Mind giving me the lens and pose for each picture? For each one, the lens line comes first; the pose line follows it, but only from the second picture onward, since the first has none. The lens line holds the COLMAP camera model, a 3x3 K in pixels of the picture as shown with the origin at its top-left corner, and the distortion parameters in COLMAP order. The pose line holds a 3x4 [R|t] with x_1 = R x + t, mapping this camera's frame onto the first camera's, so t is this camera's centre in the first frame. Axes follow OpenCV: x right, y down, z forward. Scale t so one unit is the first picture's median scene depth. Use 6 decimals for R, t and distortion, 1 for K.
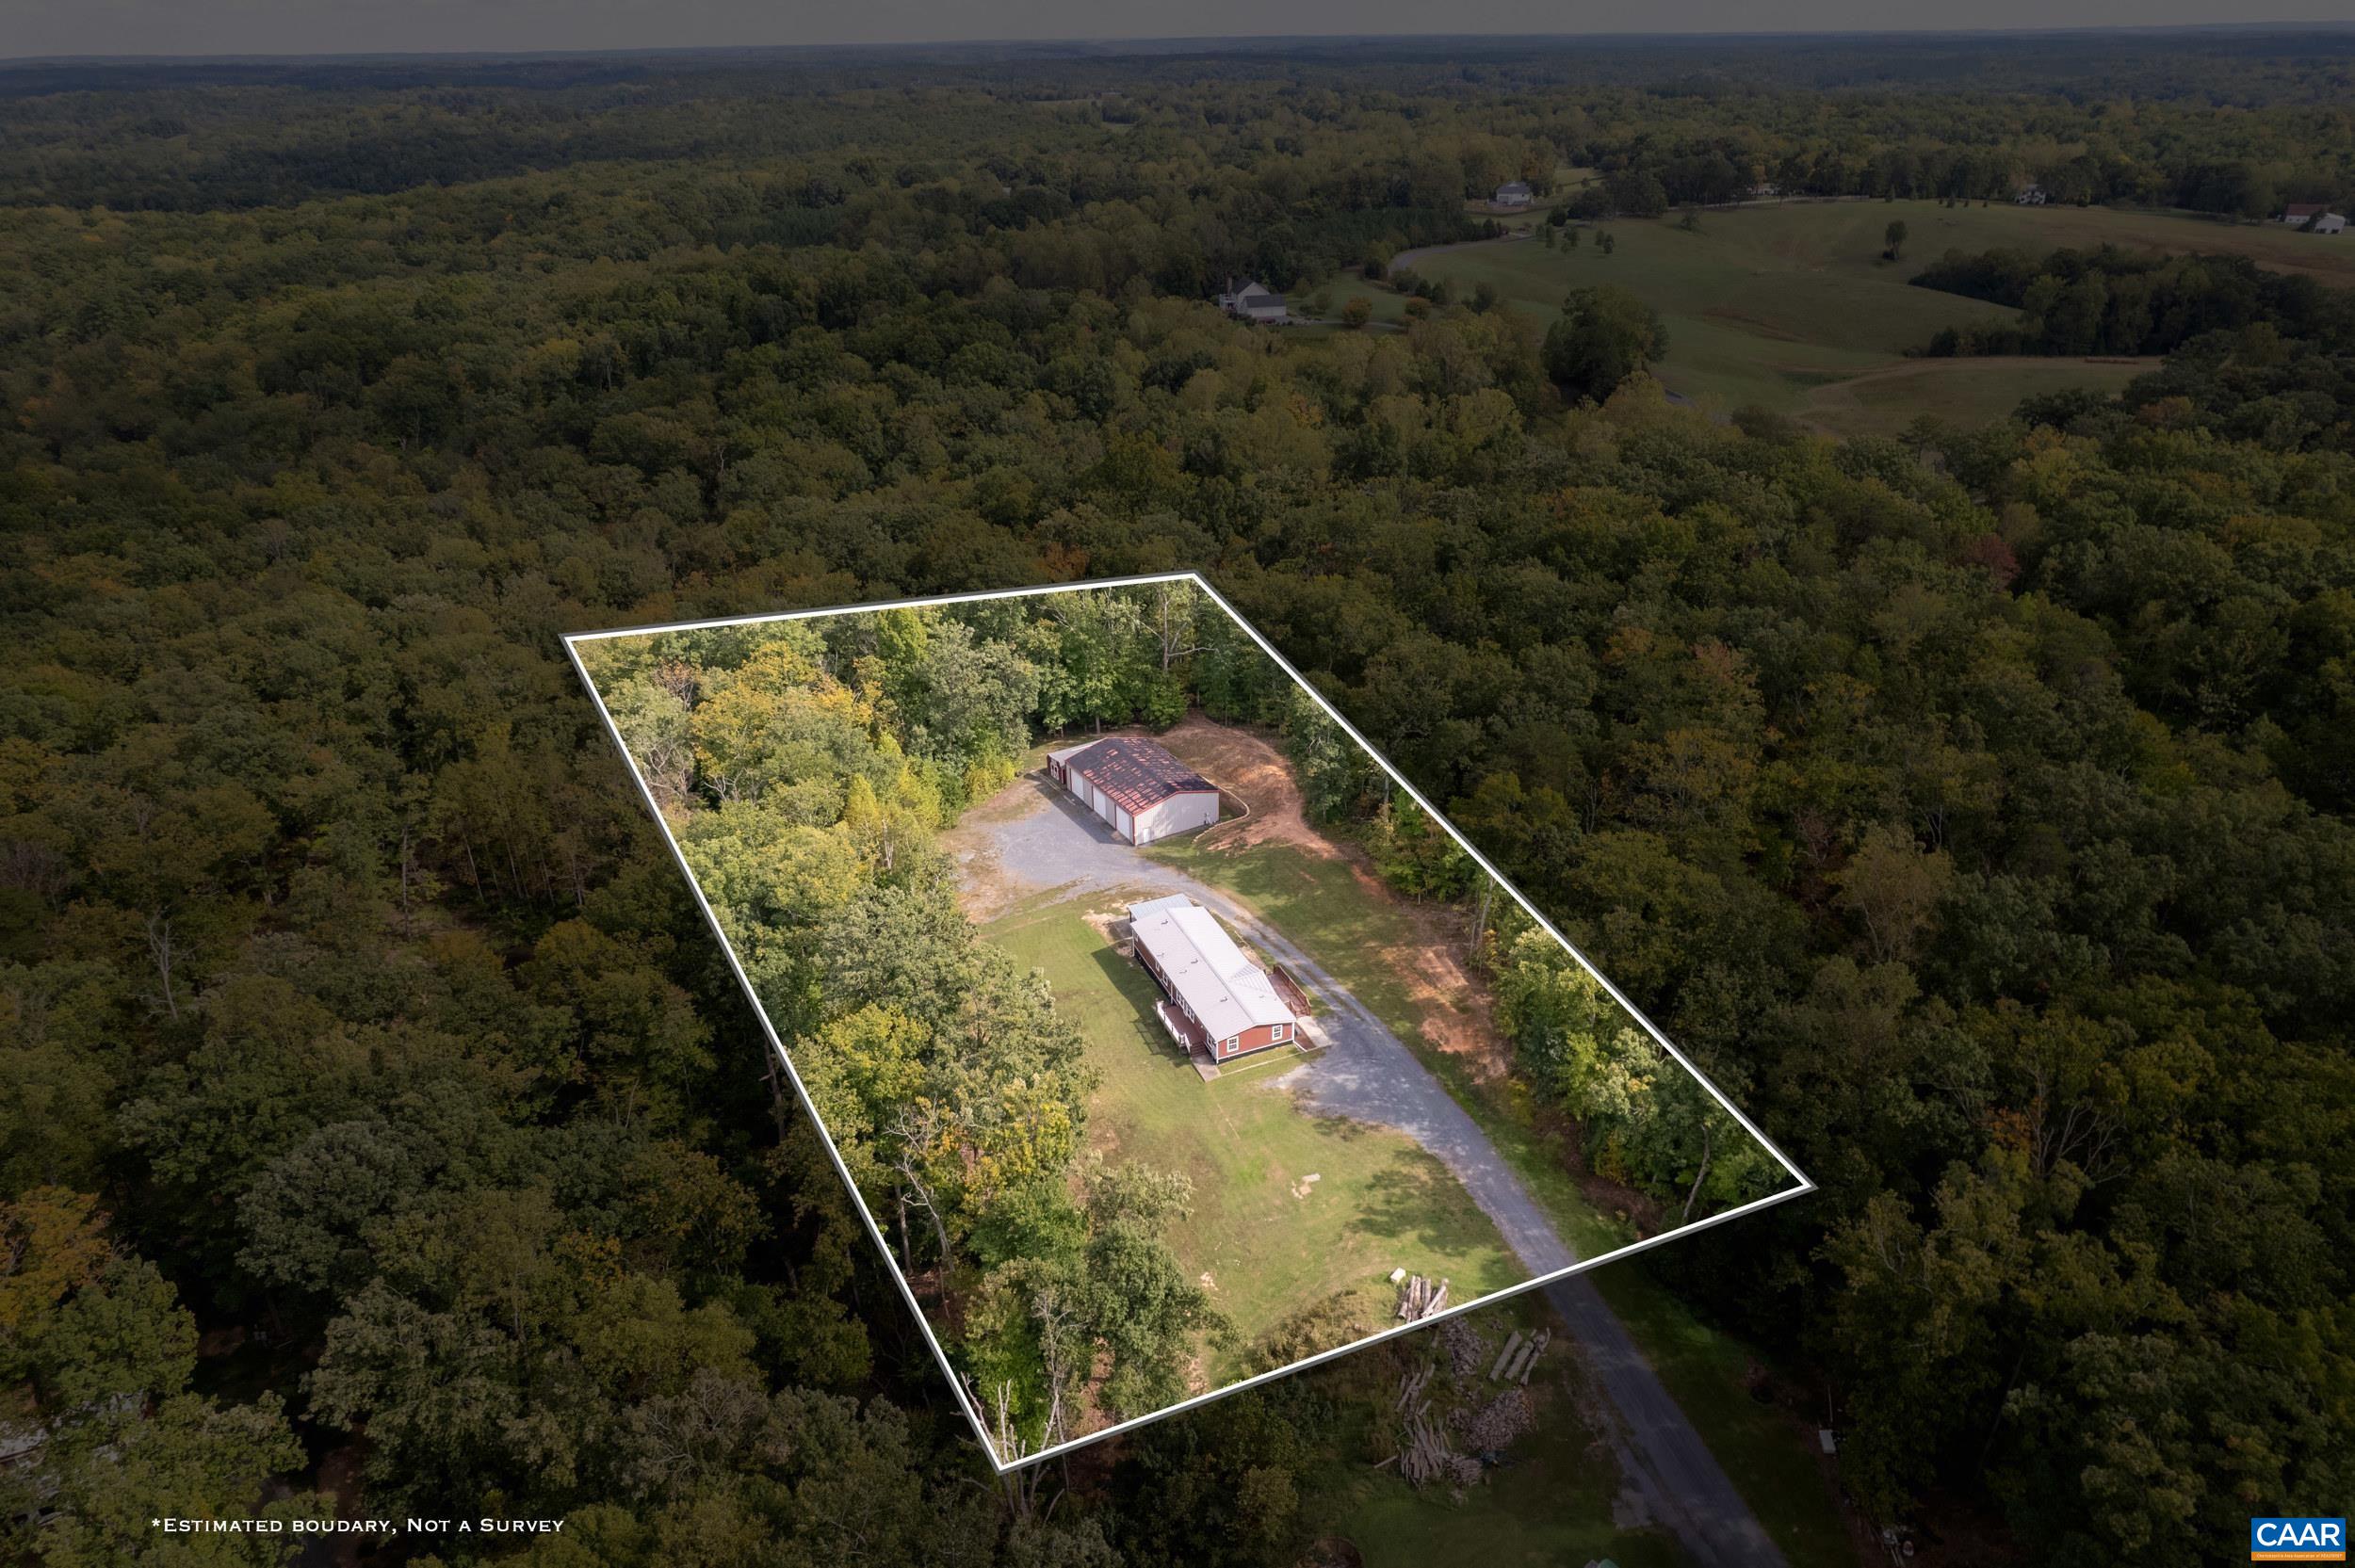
lens RADIAL K [[1518.5, 0, 1184.0], [0, 1518.5, 782.8], [0, 0, 1]] dist [-0.079350, 0.068162]
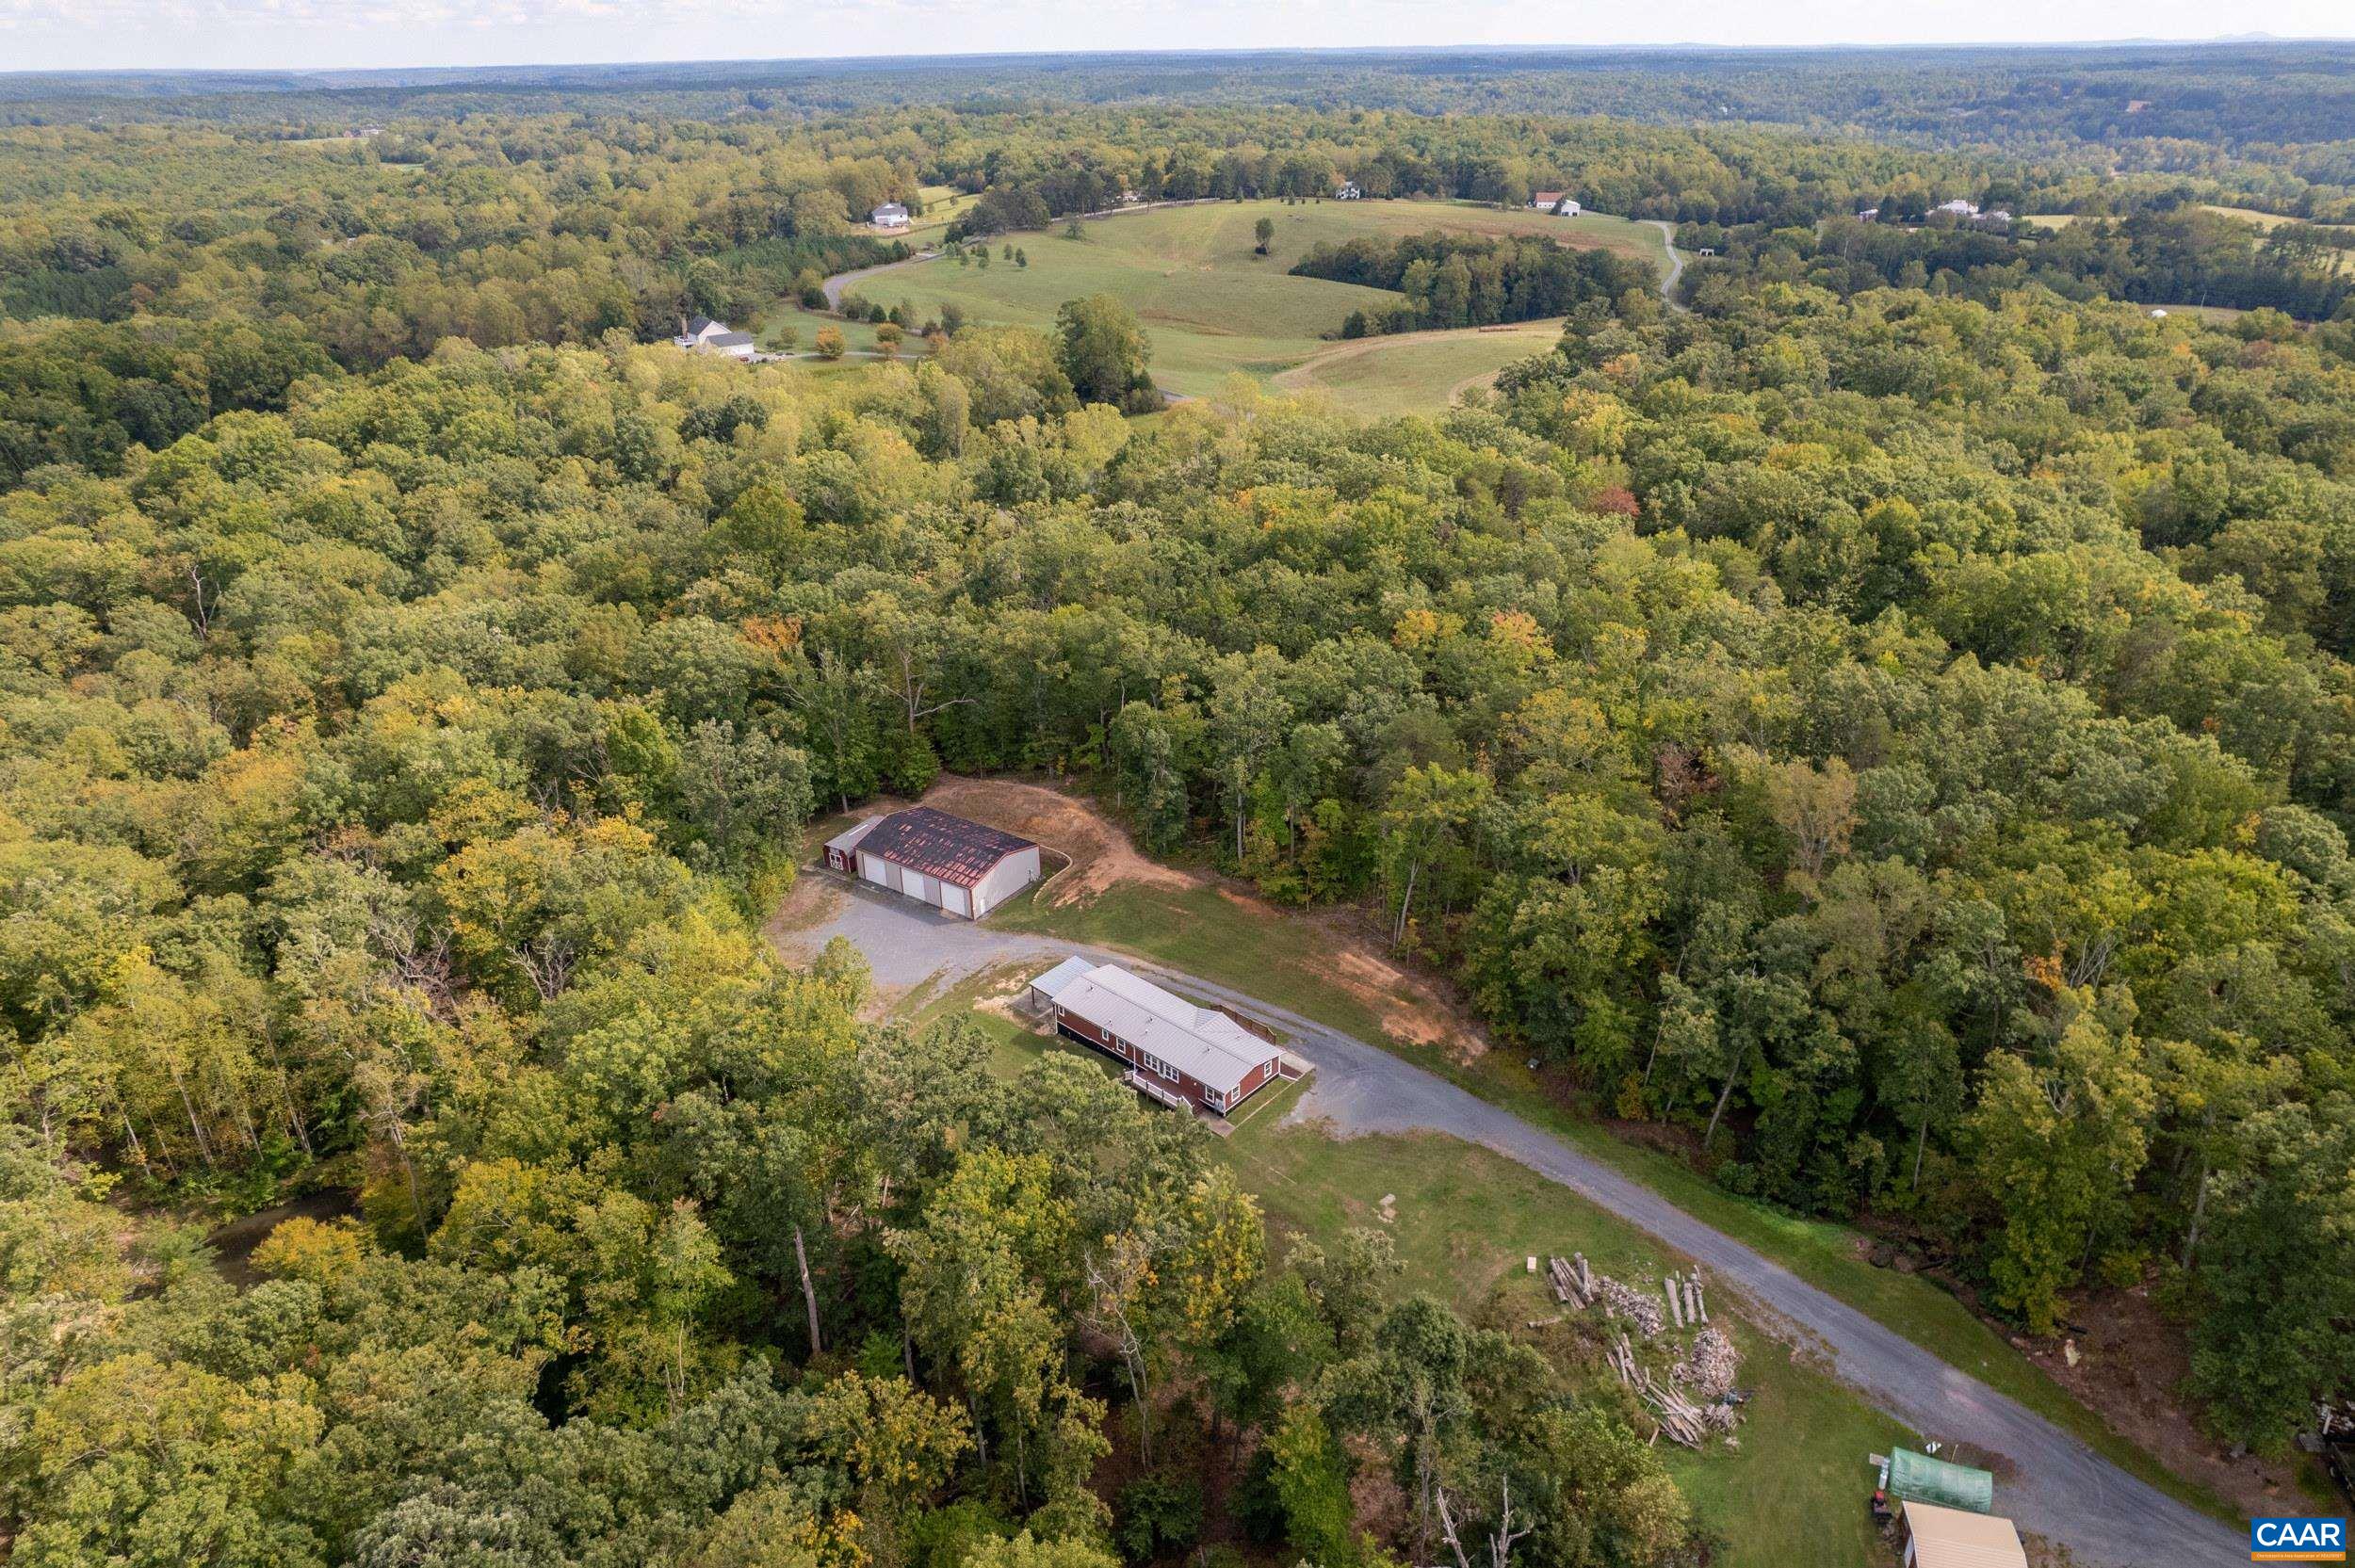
lens RADIAL K [[1518.5, 0, 1184.0], [0, 1518.5, 782.8], [0, 0, 1]] dist [-0.079350, 0.068162]
pose [[0.902762, -0.188045, 0.386859, -0.229537], [0.193207, 0.980816, 0.025895, -0.035658], [-0.384307, 0.051367, 0.921775, 0.080590]]
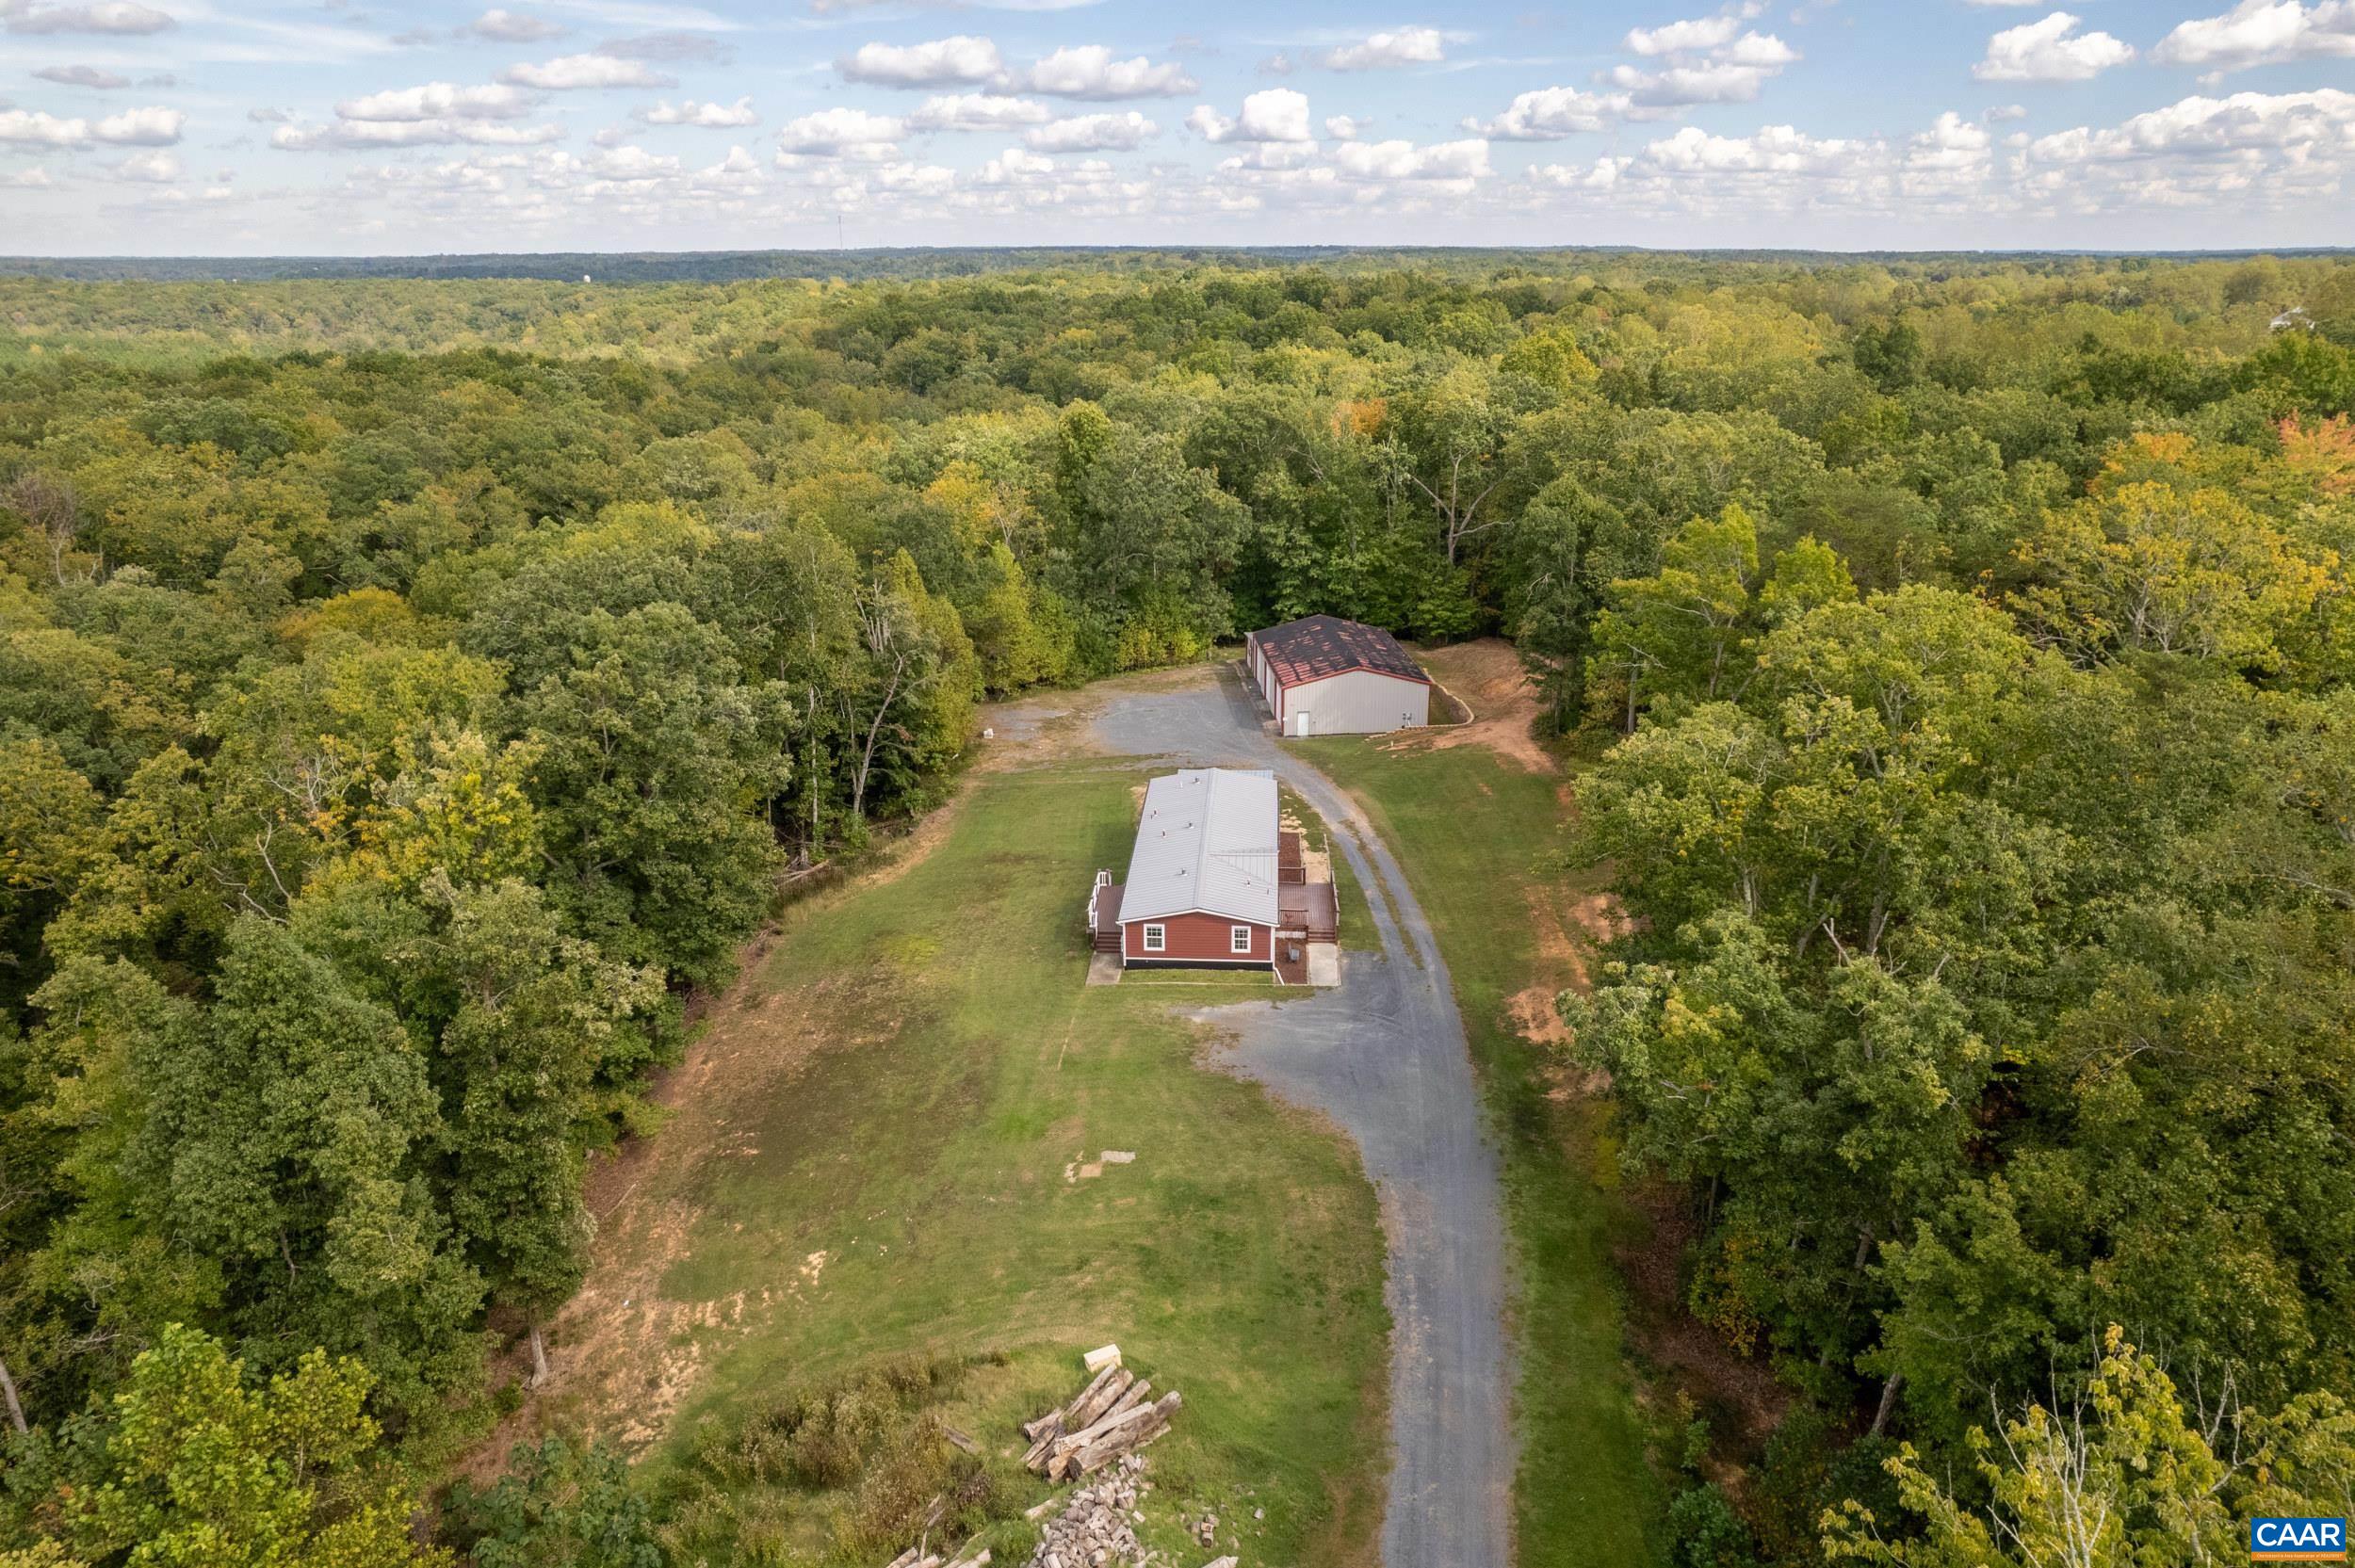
lens RADIAL K [[1518.5, 0, 1184.0], [0, 1518.5, 782.8], [0, 0, 1]] dist [-0.079350, 0.068162]
pose [[0.898231, 0.156702, -0.410640, 0.184269], [-0.205514, 0.975601, -0.077246, 0.109037], [0.388516, 0.153777, 0.908520, 0.331031]]
